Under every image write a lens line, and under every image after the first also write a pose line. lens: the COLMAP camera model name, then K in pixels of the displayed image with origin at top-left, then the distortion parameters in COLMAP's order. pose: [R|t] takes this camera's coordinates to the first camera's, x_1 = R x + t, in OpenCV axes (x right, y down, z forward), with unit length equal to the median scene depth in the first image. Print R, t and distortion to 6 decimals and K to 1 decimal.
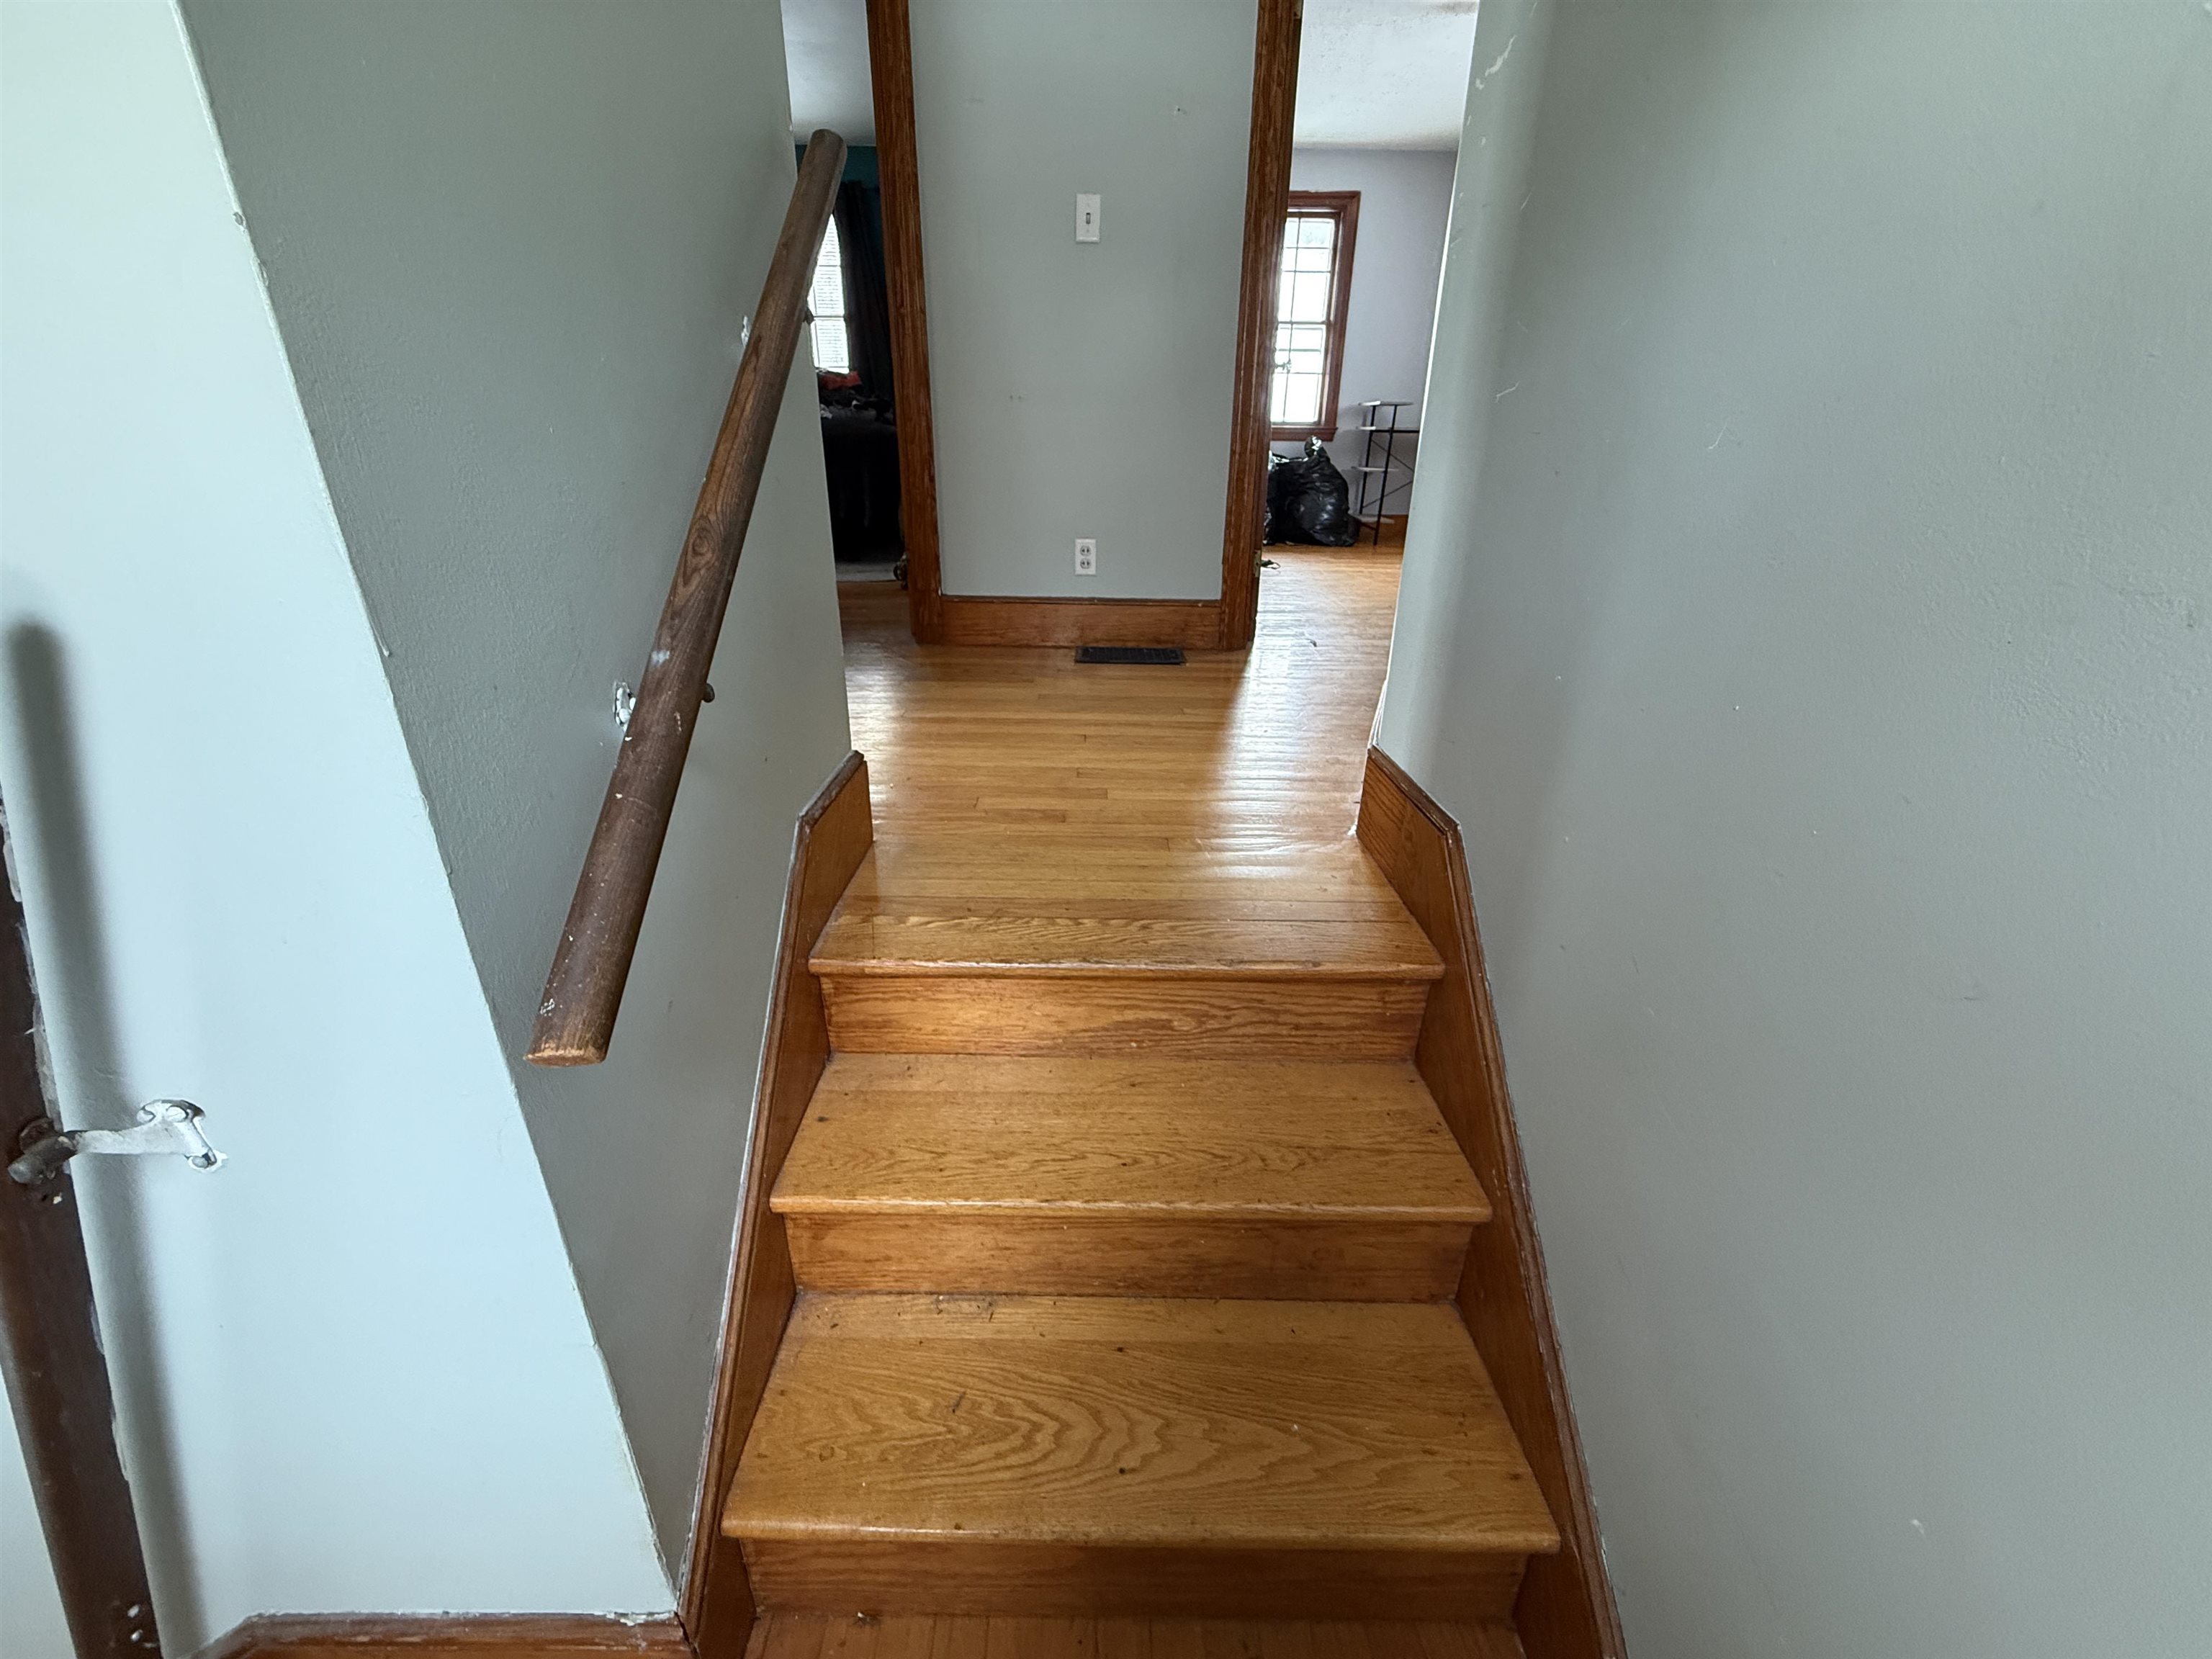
lens RADIAL K [[875.4, 0, 1101.8], [0, 875.4, 834.7], [0, 0, 1]] dist [-0.000309, -0.000130]
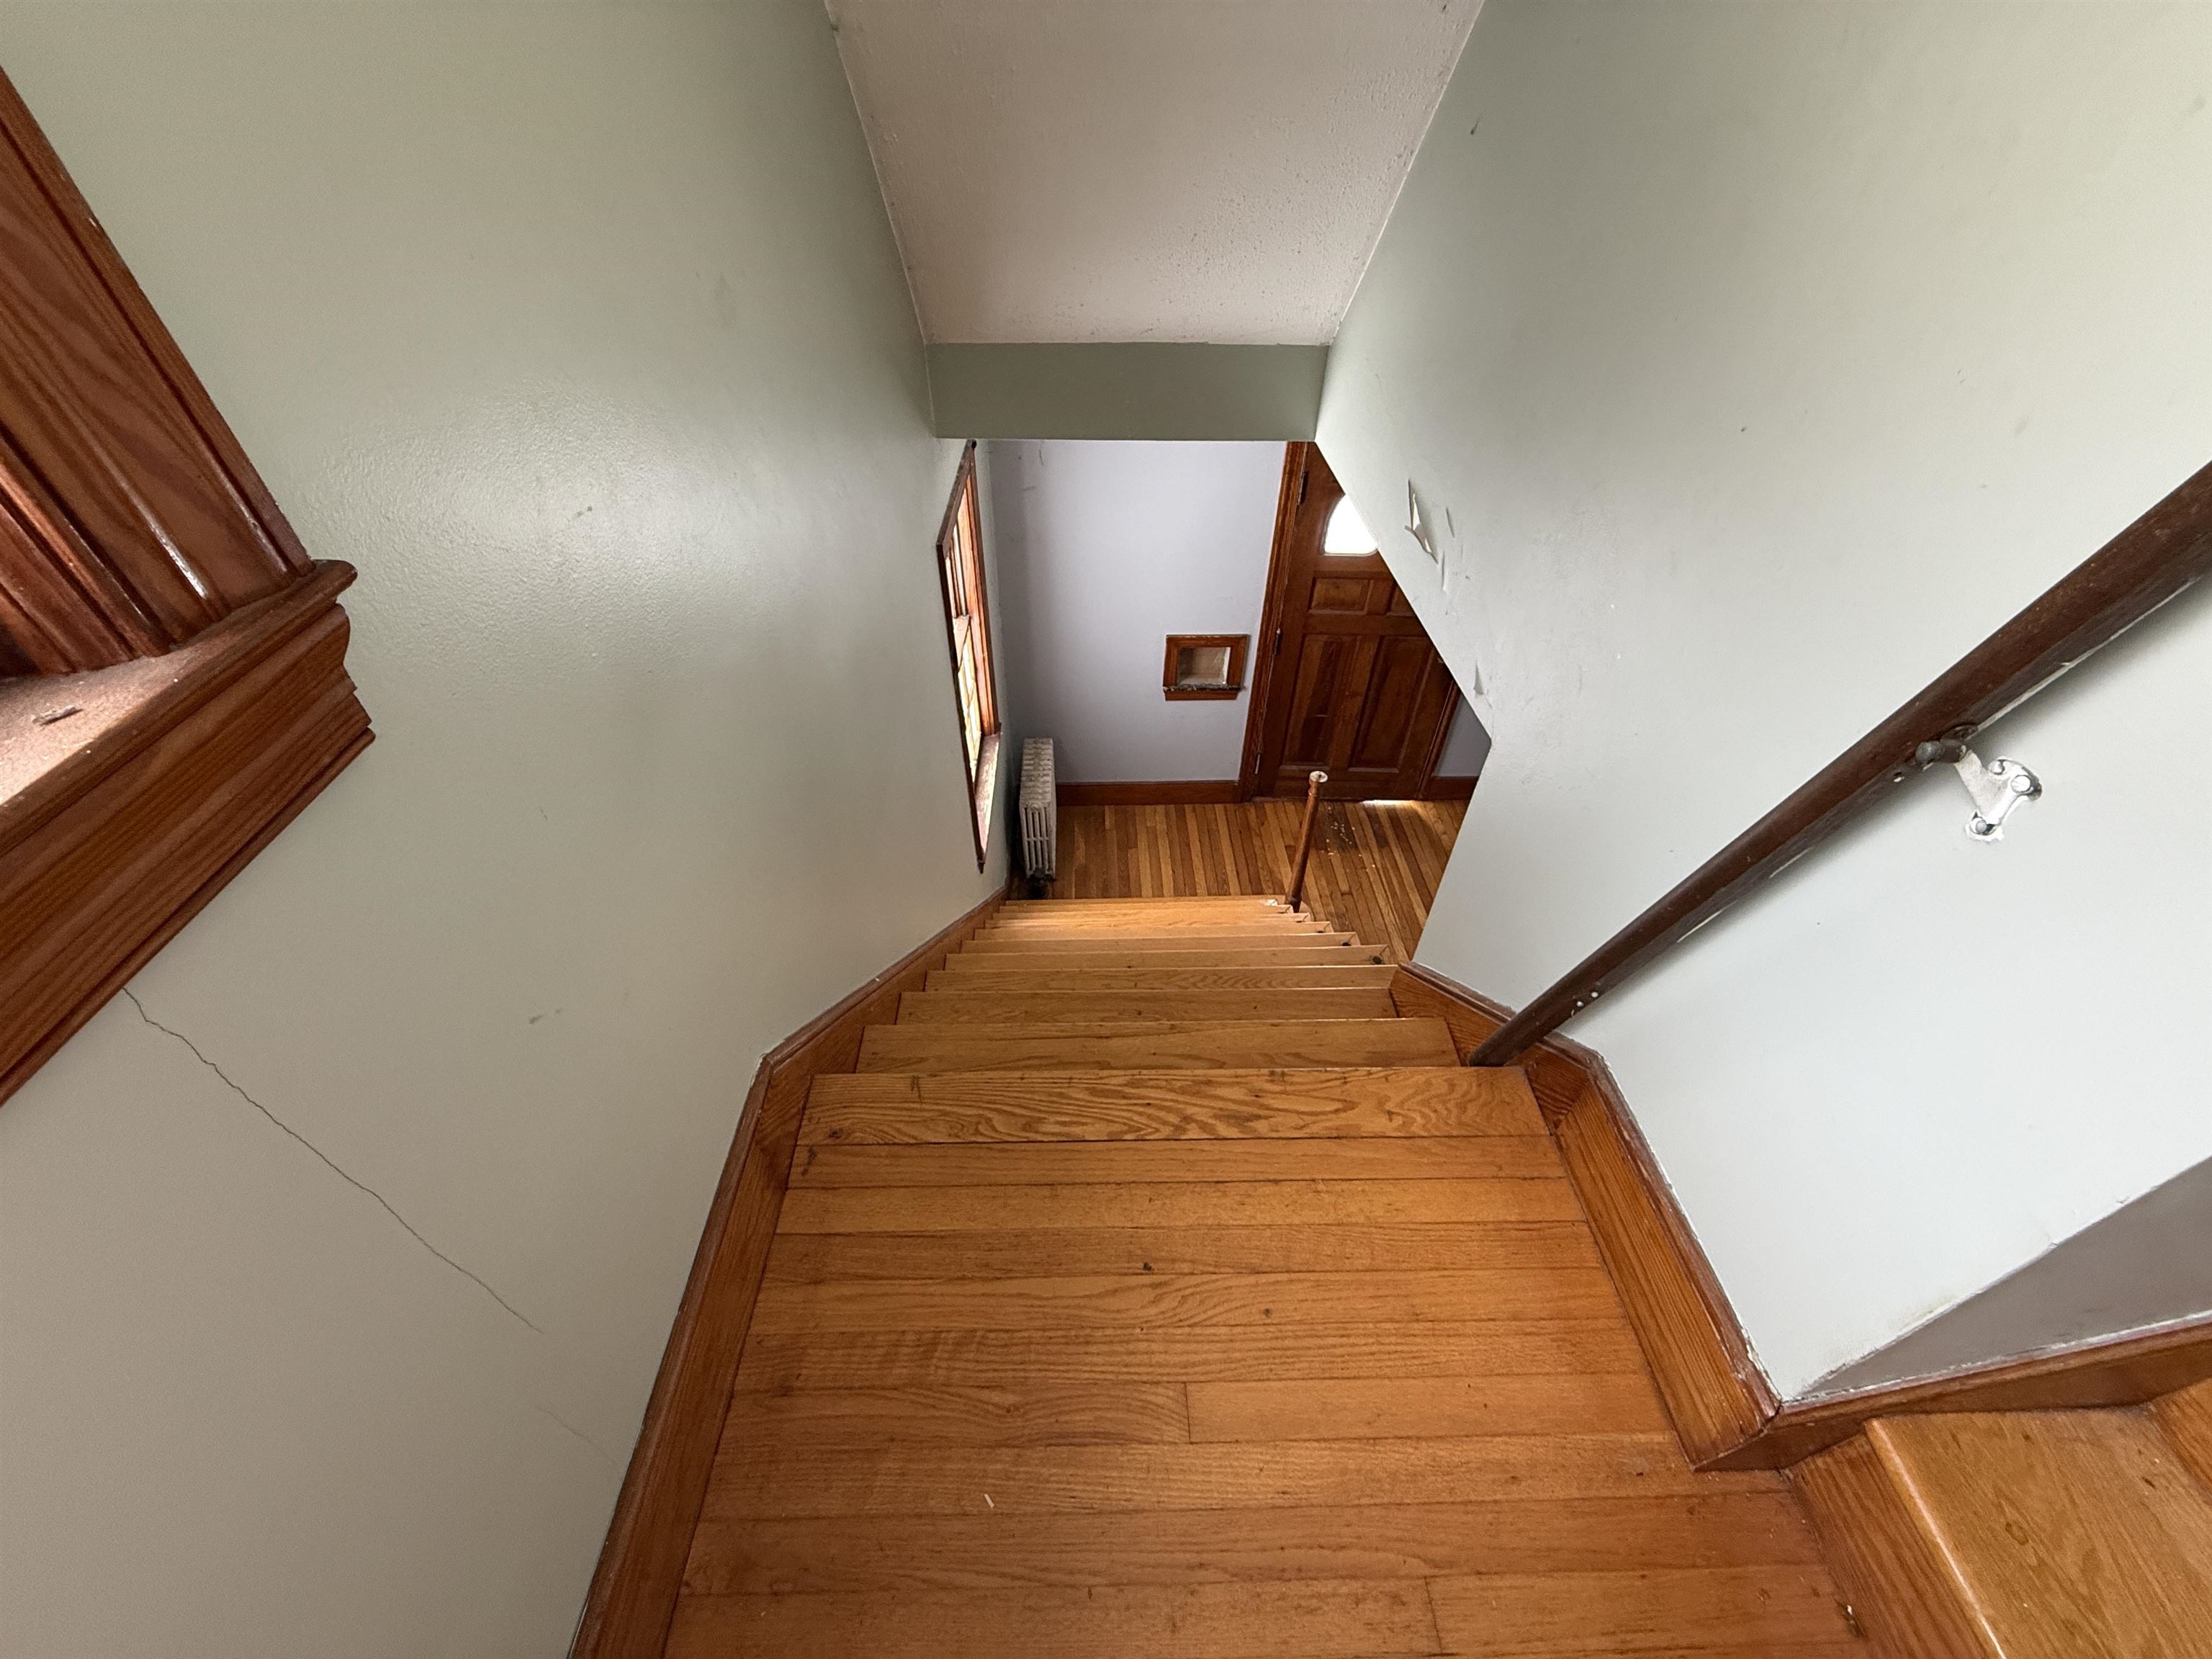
lens RADIAL K [[875.4, 0, 1103.1], [0, 875.4, 834.1], [0, 0, 1]] dist [-0.000309, -0.000130]
pose [[0.008605, 0.665772, -0.746106, -0.161864], [-0.396379, 0.687282, 0.608710, 0.109681], [0.918046, 0.290503, 0.269812, -0.212234]]
